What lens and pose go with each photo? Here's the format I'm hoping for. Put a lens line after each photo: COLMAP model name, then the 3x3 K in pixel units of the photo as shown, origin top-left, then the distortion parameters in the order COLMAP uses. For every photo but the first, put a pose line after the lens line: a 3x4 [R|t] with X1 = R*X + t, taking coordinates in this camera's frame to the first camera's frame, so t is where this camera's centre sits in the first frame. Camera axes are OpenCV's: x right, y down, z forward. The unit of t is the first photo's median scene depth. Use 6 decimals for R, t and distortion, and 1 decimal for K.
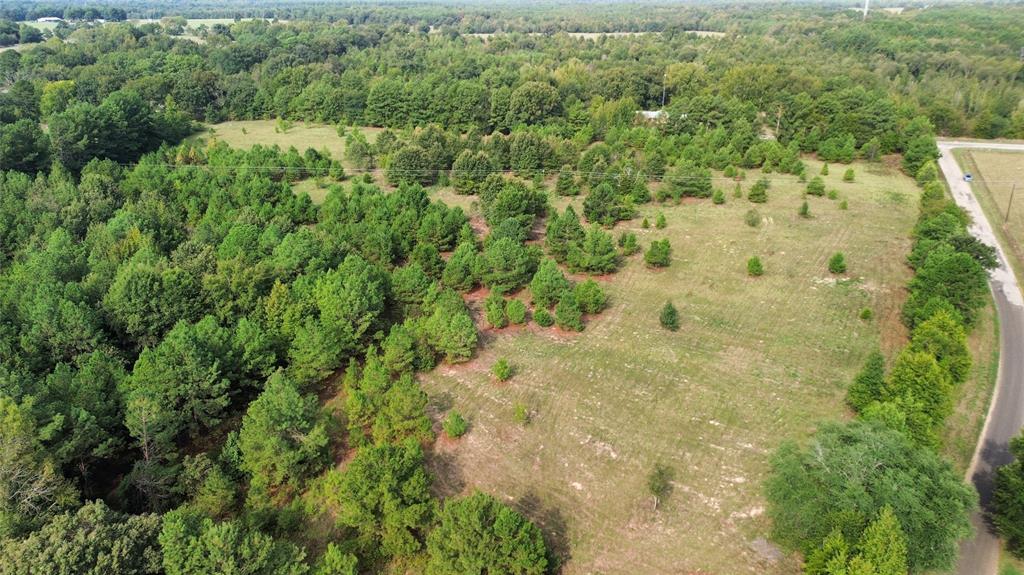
lens RADIAL K [[727.4, 0, 521.8], [0, 727.4, 289.1], [0, 0, 1]] dist [0.038748, -0.045364]
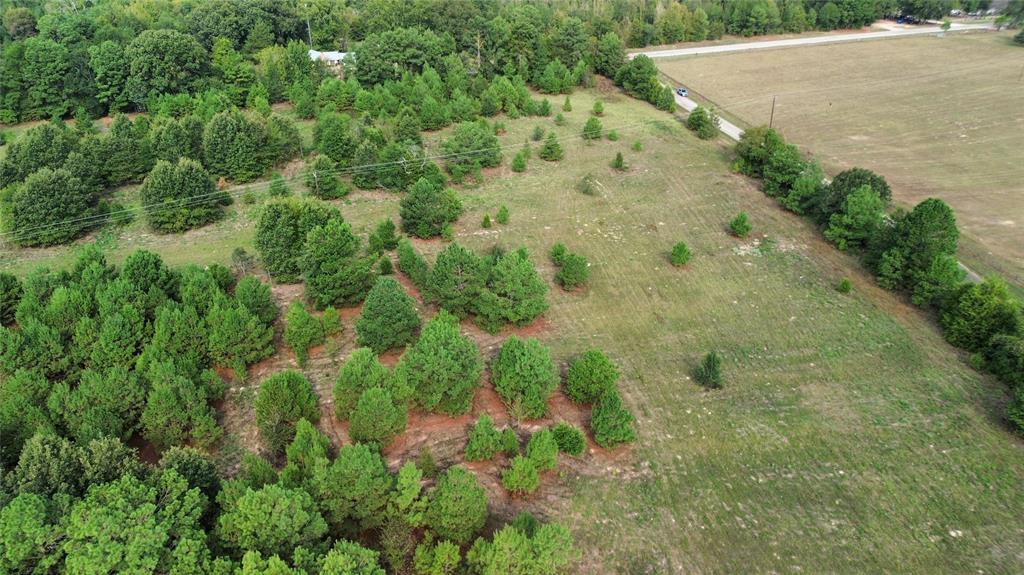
lens RADIAL K [[727.4, 0, 512.6], [0, 727.4, 288.2], [0, 0, 1]] dist [0.038748, -0.045364]
pose [[0.804309, -0.278293, 0.525015, -0.136041], [0.220999, 0.960265, 0.170440, -0.091328], [-0.551586, -0.021059, 0.833852, 0.228008]]
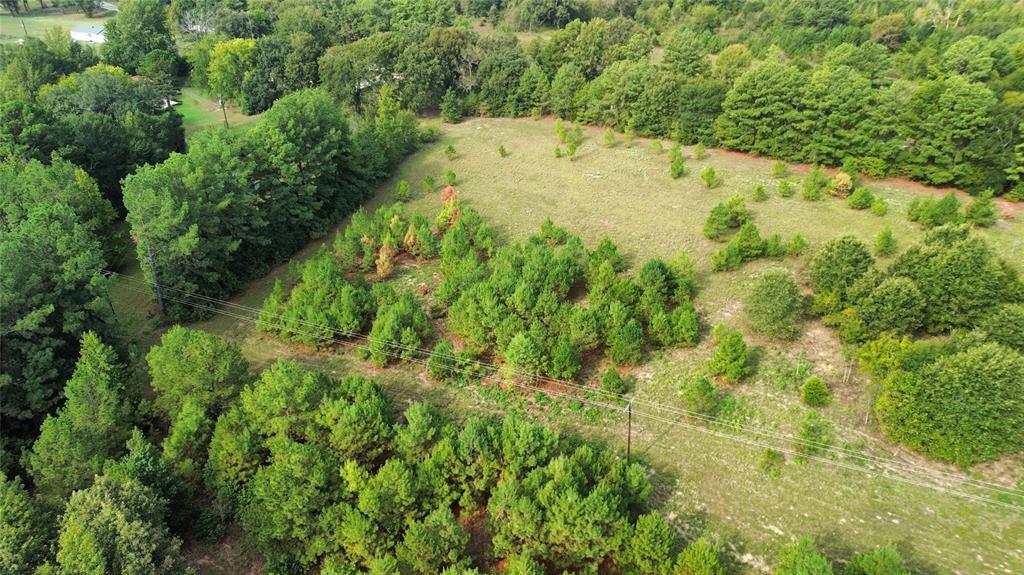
lens RADIAL K [[727.4, 0, 512.0], [0, 727.4, 289.5], [0, 0, 1]] dist [0.038748, -0.045364]
pose [[0.952847, 0.132646, -0.272924, -0.201737], [-0.101210, 0.986820, 0.126261, -0.178799], [0.286075, -0.092685, 0.953714, 0.449225]]
